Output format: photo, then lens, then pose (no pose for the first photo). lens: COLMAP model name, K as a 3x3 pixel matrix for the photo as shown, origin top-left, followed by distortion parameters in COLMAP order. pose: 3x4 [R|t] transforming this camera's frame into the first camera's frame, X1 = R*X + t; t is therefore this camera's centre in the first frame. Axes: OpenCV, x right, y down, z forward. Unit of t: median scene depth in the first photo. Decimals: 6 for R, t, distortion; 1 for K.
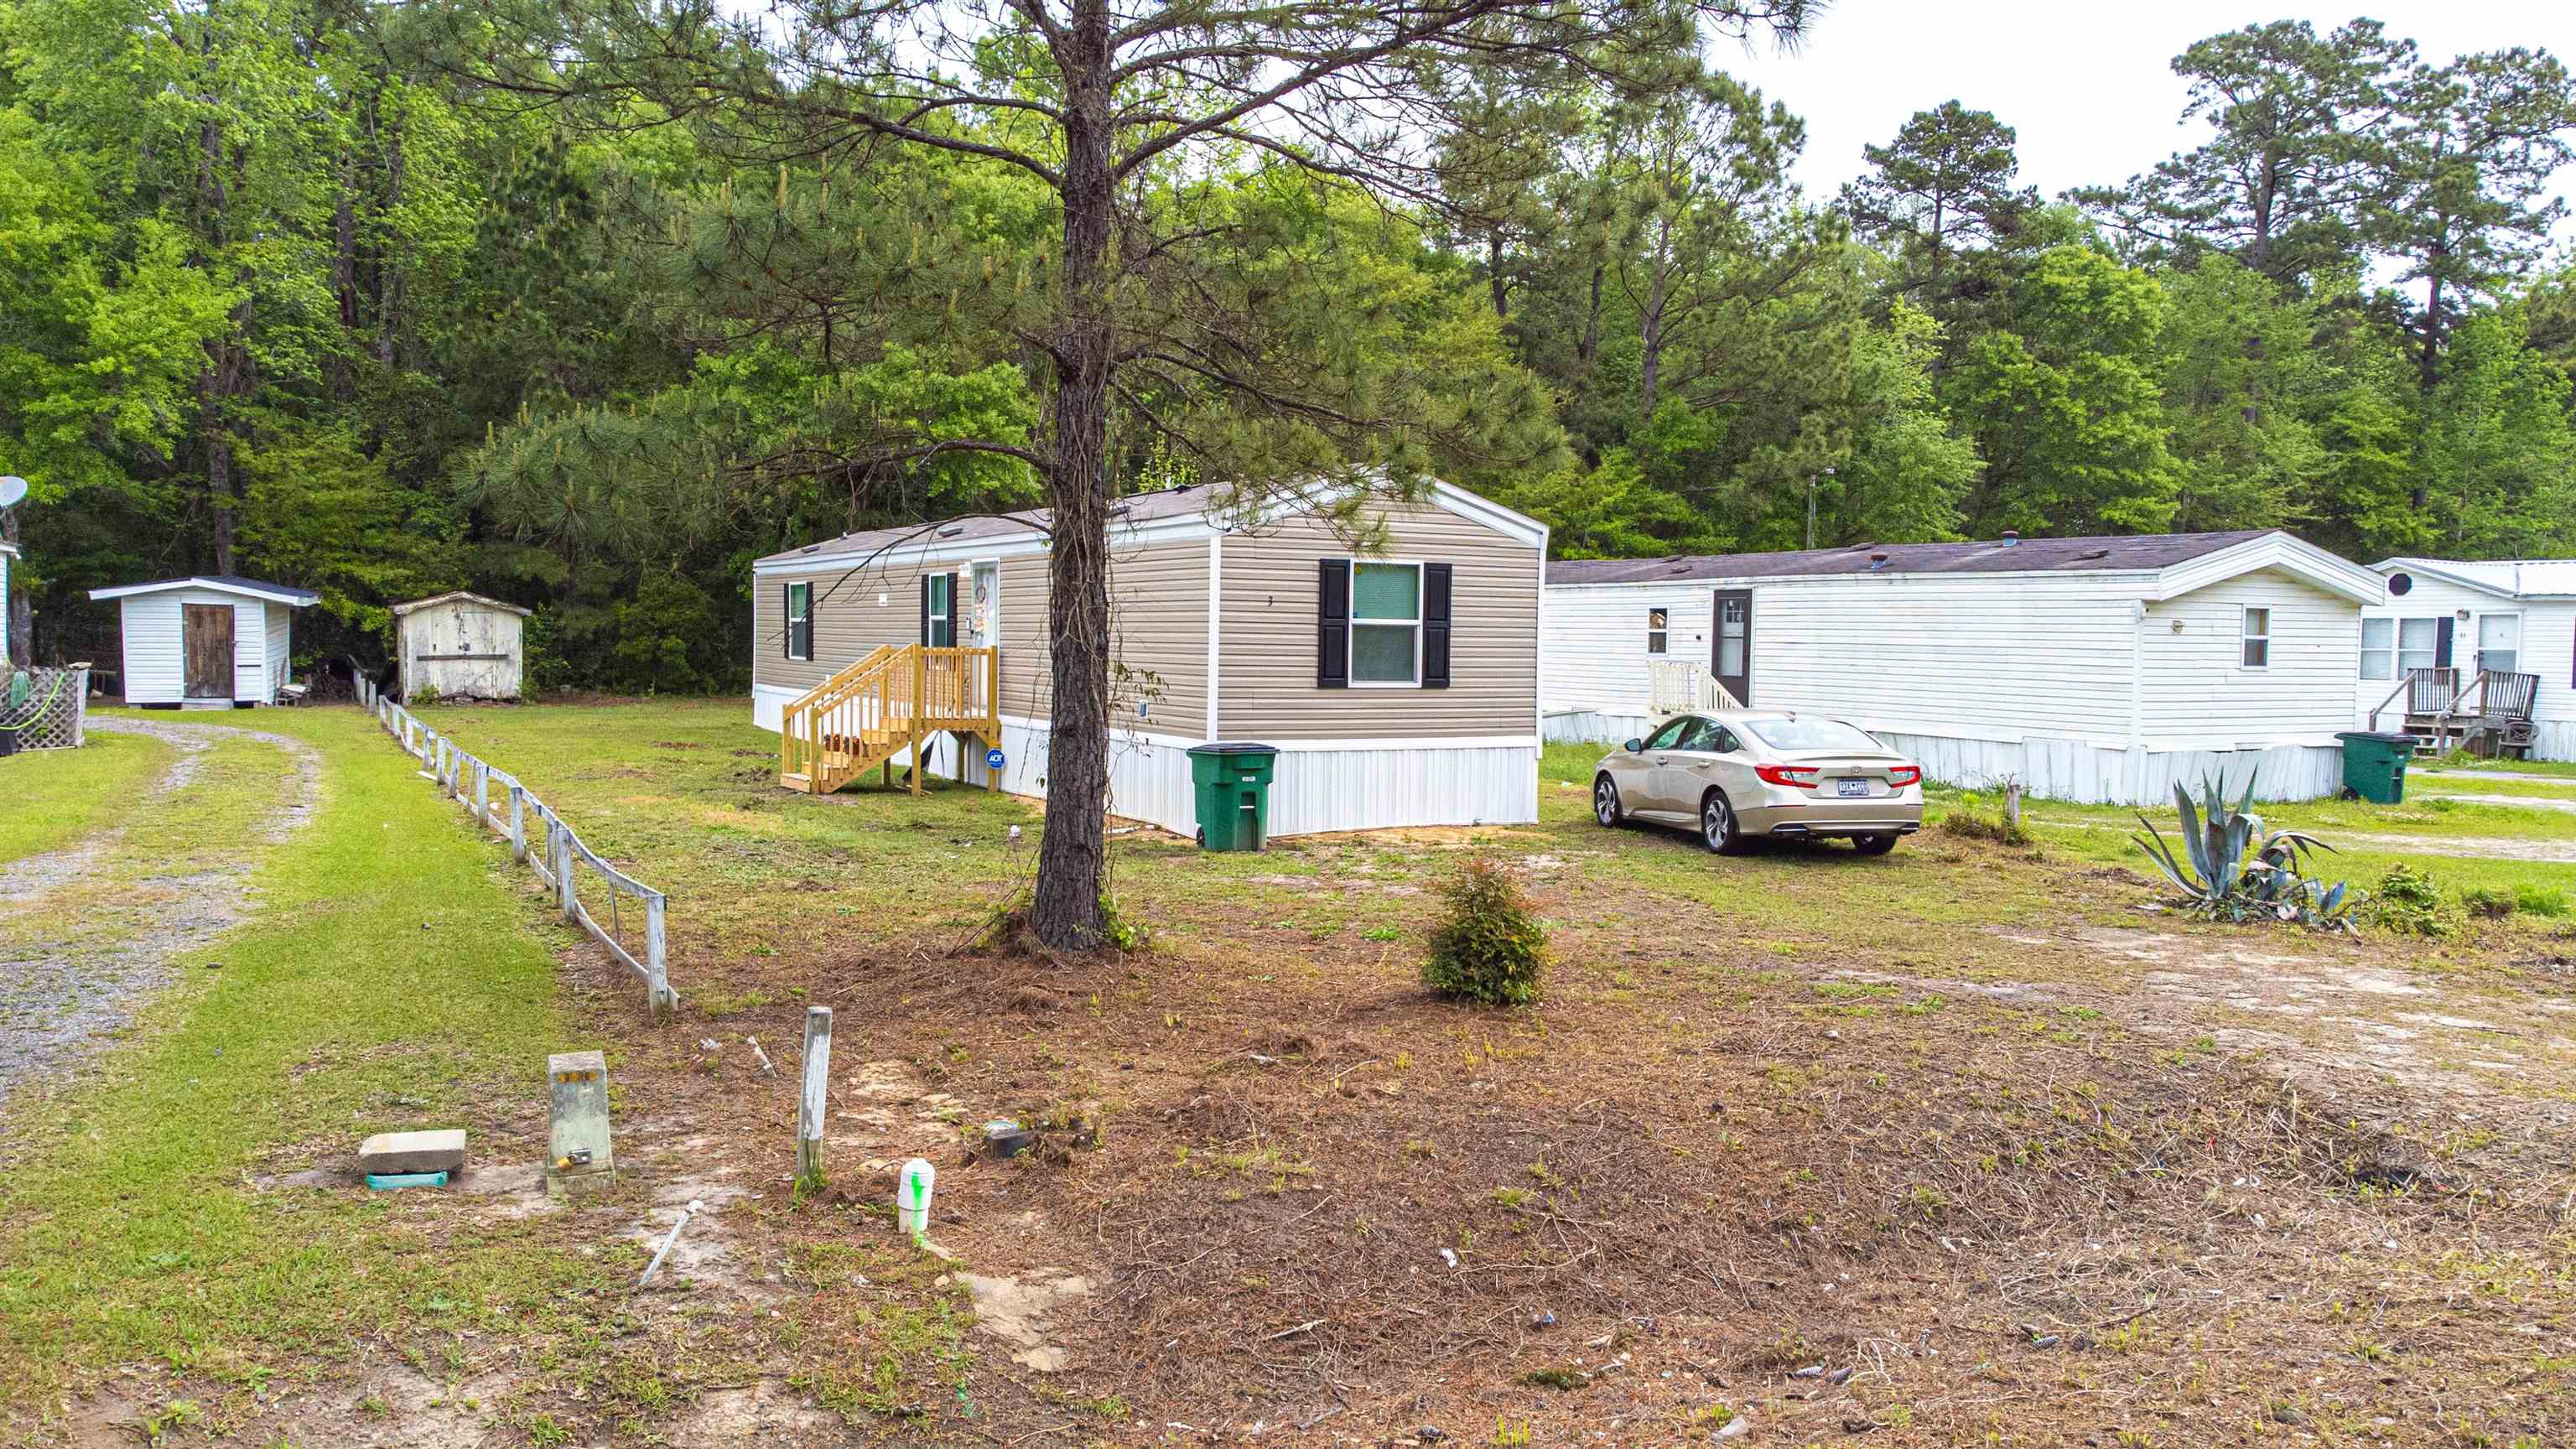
lens RADIAL K [[1908.7, 0, 1286.0], [0, 1908.7, 724.2], [0, 0, 1]] dist [0.032685, 0.041352]
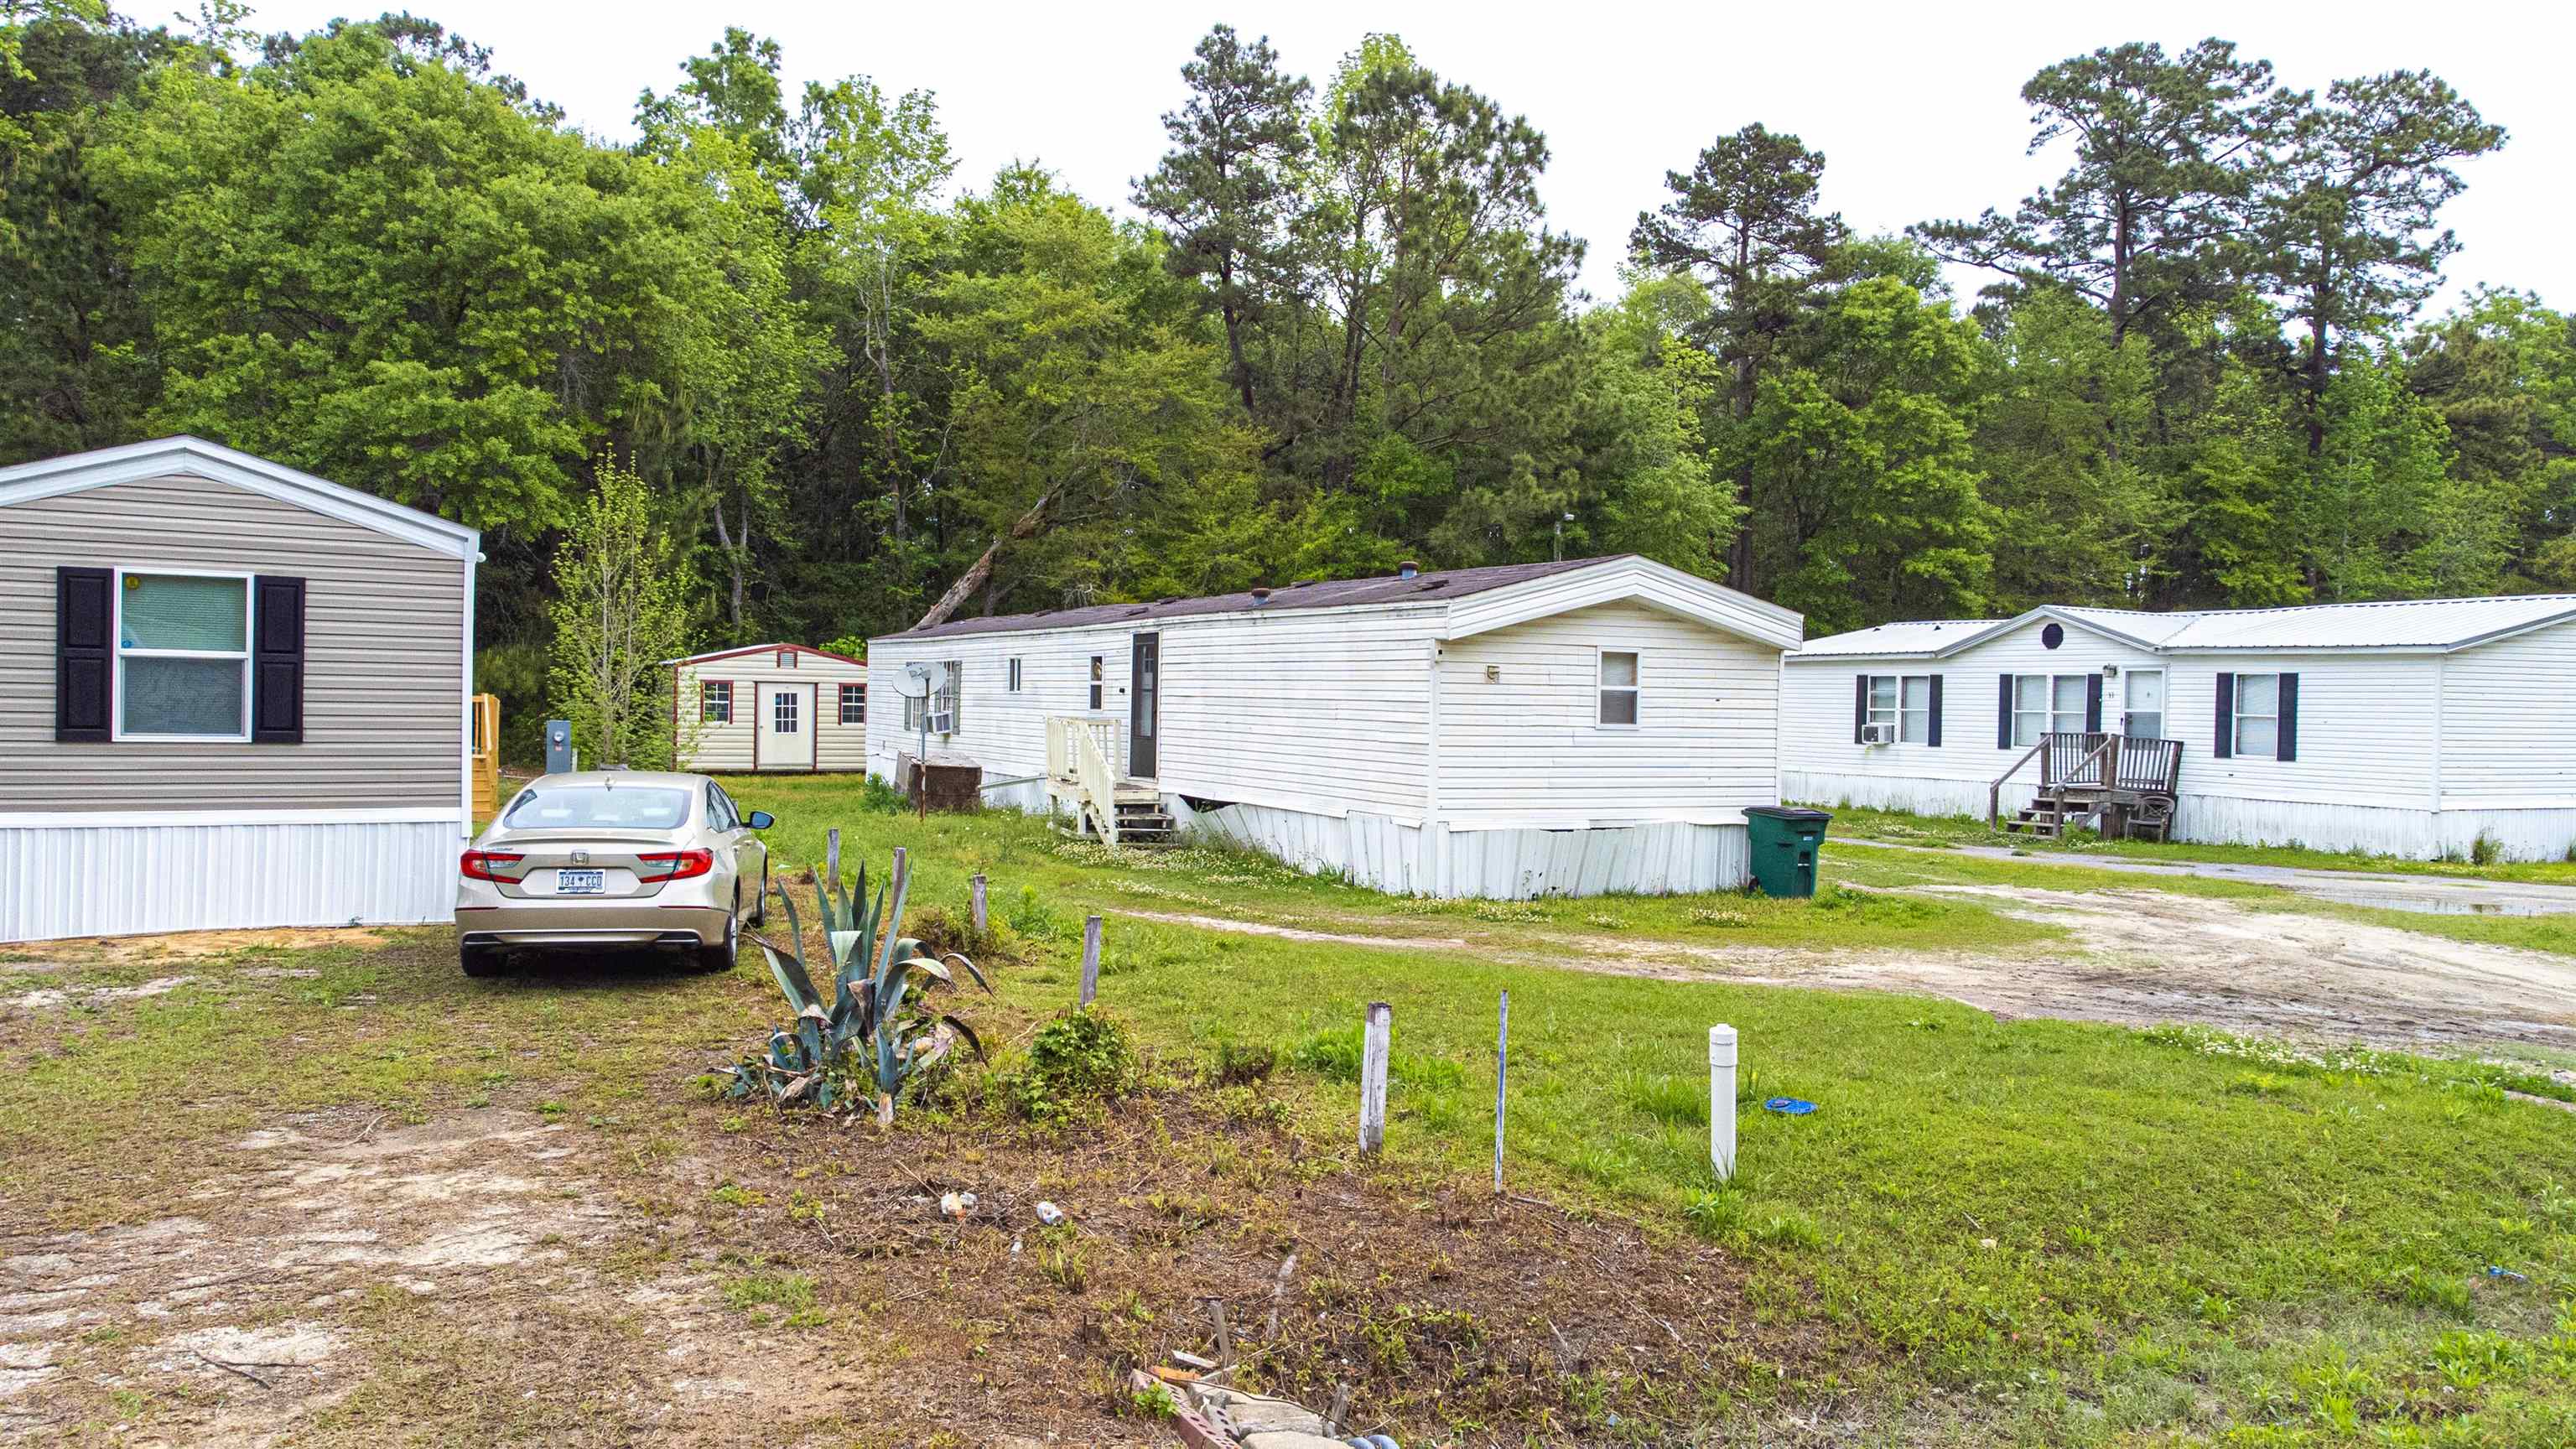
lens RADIAL K [[1926.2, 0, 1293.1], [0, 1926.2, 721.8], [0, 0, 1]] dist [-0.040579, 0.183585]
pose [[0.999455, 0.003492, -0.032816, 0.153317], [-0.004716, 0.999293, -0.037312, -0.000277], [0.032662, 0.037447, 0.998765, 0.077996]]
